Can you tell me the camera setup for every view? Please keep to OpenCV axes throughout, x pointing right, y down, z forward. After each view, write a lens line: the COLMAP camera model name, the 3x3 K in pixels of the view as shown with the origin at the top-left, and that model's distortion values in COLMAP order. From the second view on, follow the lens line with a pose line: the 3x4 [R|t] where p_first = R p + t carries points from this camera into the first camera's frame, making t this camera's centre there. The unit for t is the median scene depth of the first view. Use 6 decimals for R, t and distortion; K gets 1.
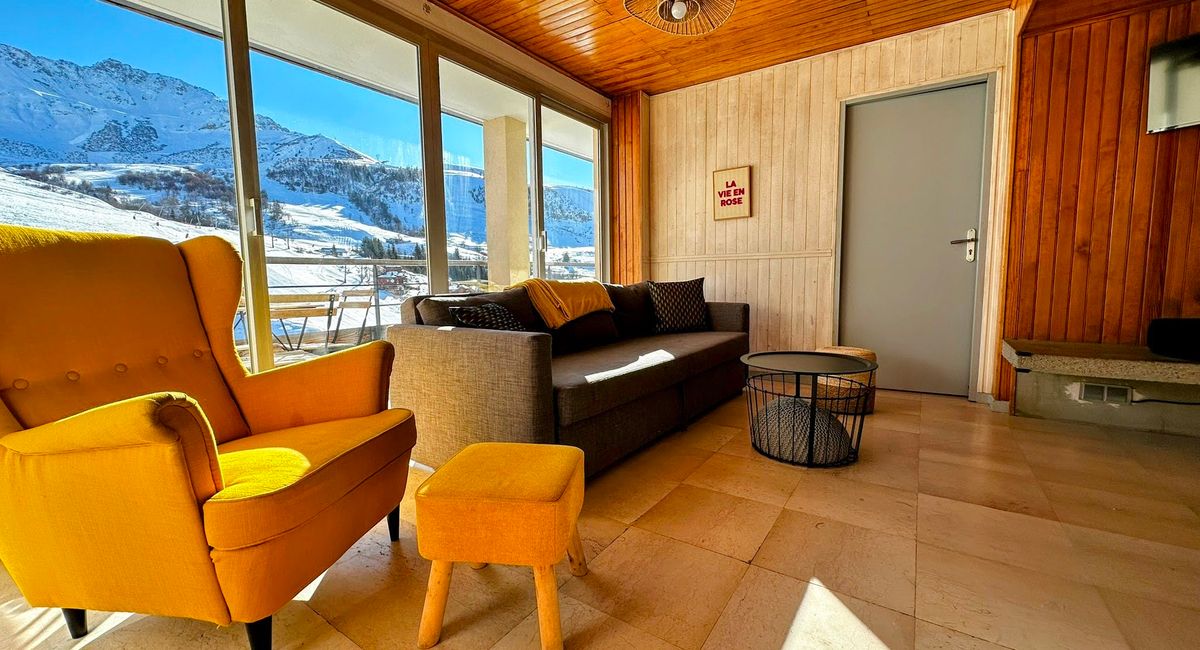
lens RADIAL K [[476.5, 0, 600.5], [0, 476.5, 322.6], [0, 0, 1]] dist [-0.003663, 0.000180]
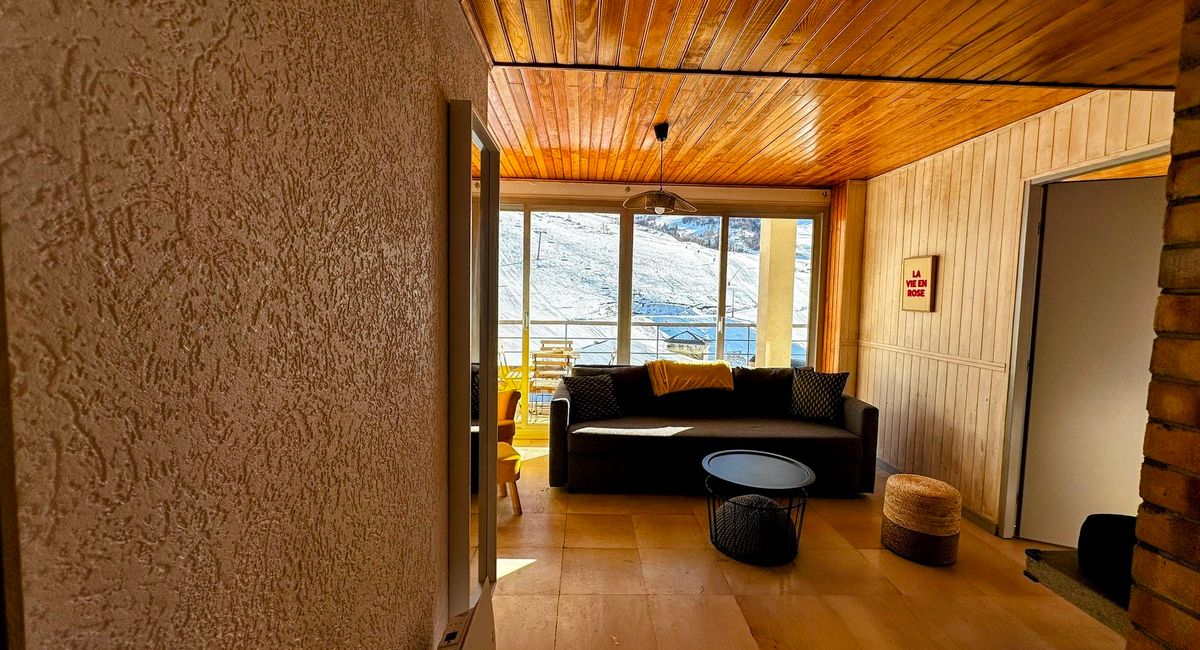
lens RADIAL K [[476.5, 0, 600.5], [0, 476.5, 322.6], [0, 0, 1]] dist [-0.003663, 0.000180]
pose [[0.583078, 0.075893, -0.808864, 0.673032], [-0.103994, 0.994409, 0.018338, -0.153782], [0.805733, 0.073425, 0.587710, -0.016977]]
